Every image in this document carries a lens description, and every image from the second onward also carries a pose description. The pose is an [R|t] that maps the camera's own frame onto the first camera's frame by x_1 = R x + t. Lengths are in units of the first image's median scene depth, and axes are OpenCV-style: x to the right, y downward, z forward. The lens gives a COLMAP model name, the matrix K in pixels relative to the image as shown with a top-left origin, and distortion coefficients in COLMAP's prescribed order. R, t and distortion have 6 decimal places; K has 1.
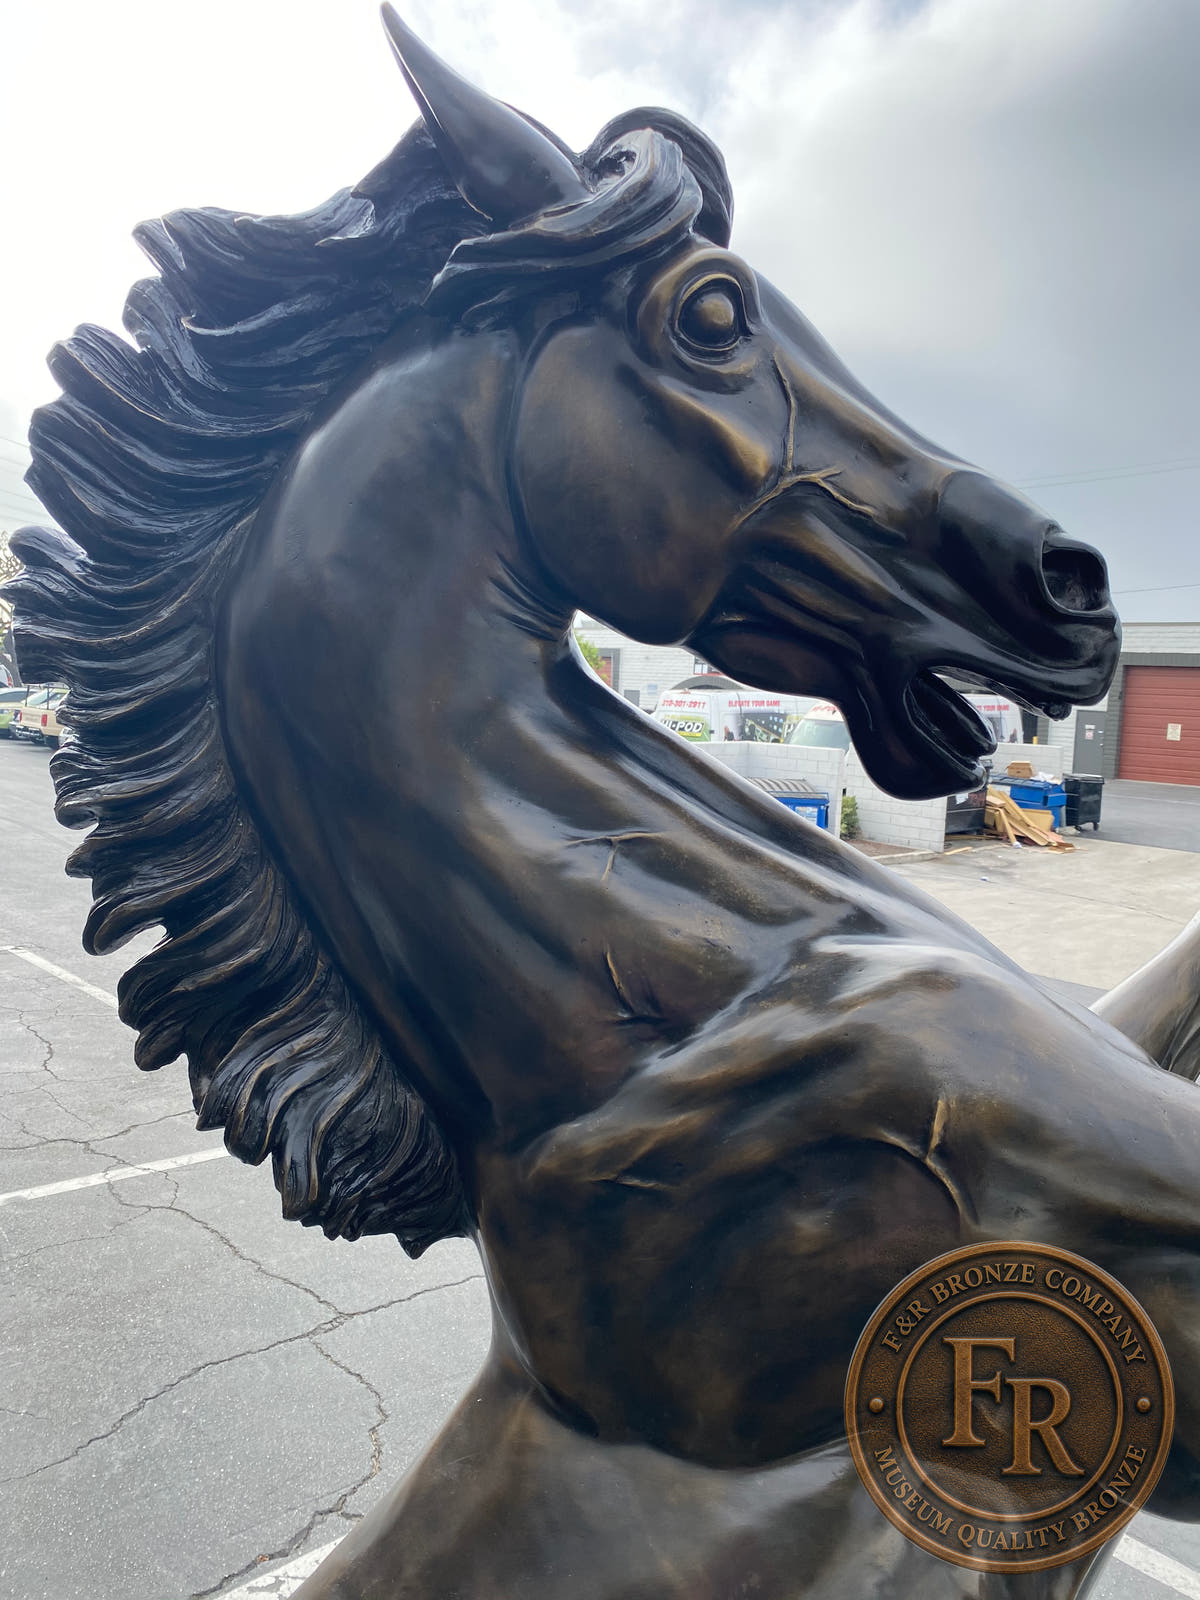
lens RADIAL K [[1215.4, 0, 596.4], [0, 1215.4, 794.7], [0, 0, 1]] dist [0.002840, -0.012894]
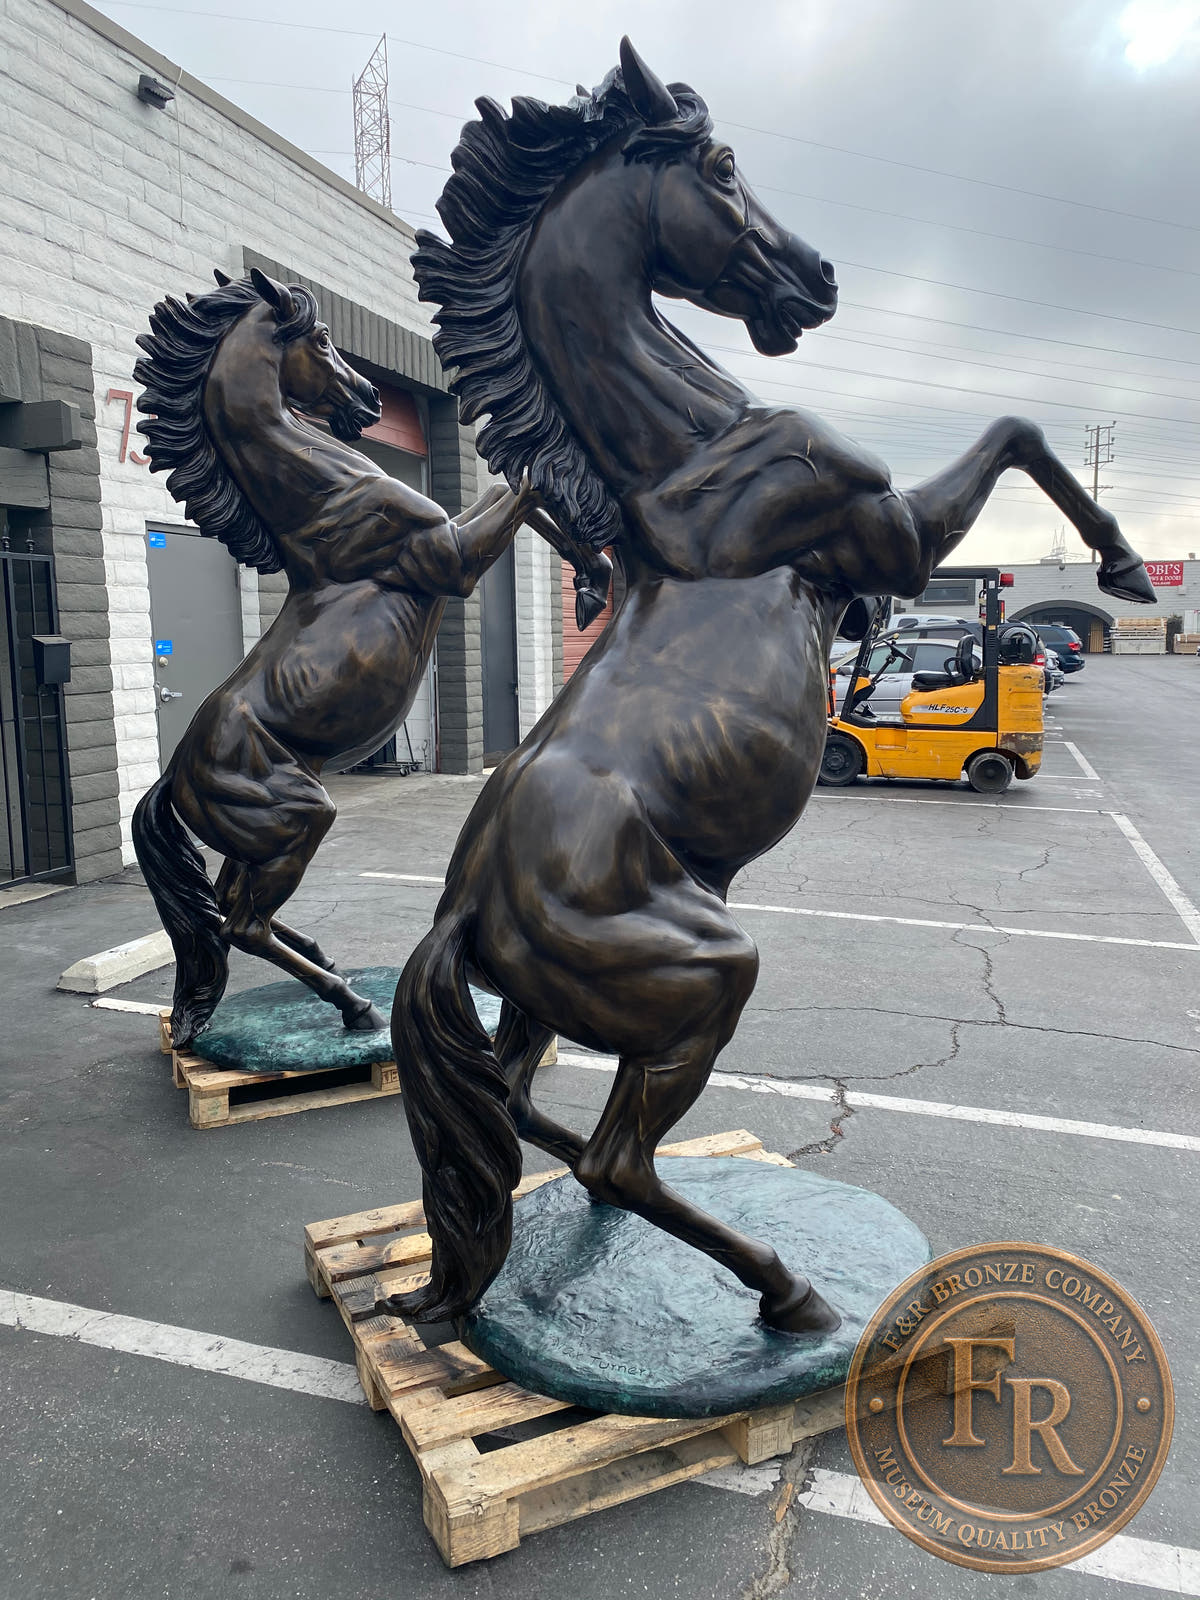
lens RADIAL K [[1234.7, 0, 600.0], [0, 1234.7, 800.0], [0, 0, 1]] dist [0.004274, -0.003190]
pose [[0.879754, -0.119803, 0.460087, -1.582132], [0.074770, 0.990552, 0.114960, 0.687143], [-0.469512, -0.066736, 0.880400, -1.443732]]
